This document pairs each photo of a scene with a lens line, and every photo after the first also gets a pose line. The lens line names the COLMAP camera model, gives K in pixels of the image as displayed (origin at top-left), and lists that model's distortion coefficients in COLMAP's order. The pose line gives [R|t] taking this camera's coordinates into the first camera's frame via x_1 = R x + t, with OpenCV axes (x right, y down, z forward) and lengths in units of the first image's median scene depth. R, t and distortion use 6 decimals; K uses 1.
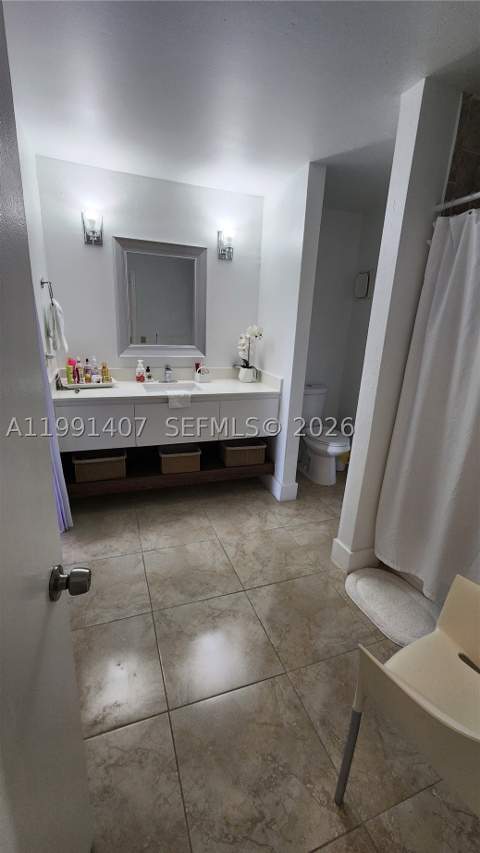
lens RADIAL K [[350.0, 0, 237.0], [0, 350.0, 427.9], [0, 0, 1]] dist [0.001216, -0.000169]
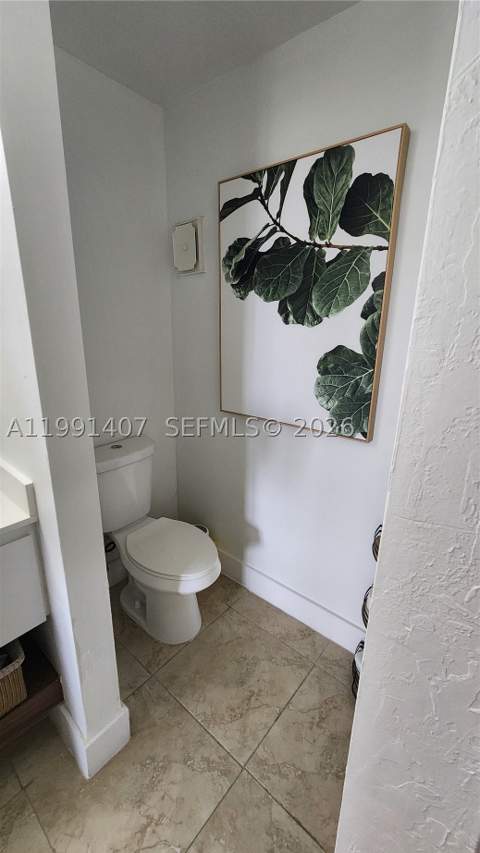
lens RADIAL K [[350.0, 0, 237.0], [0, 350.0, 427.9], [0, 0, 1]] dist [0.001216, -0.000169]
pose [[0.863888, -0.166831, 0.475252, 0.136548], [0.160230, 0.985562, 0.054711, -0.164495], [-0.477518, 0.028885, 0.878147, 0.538066]]
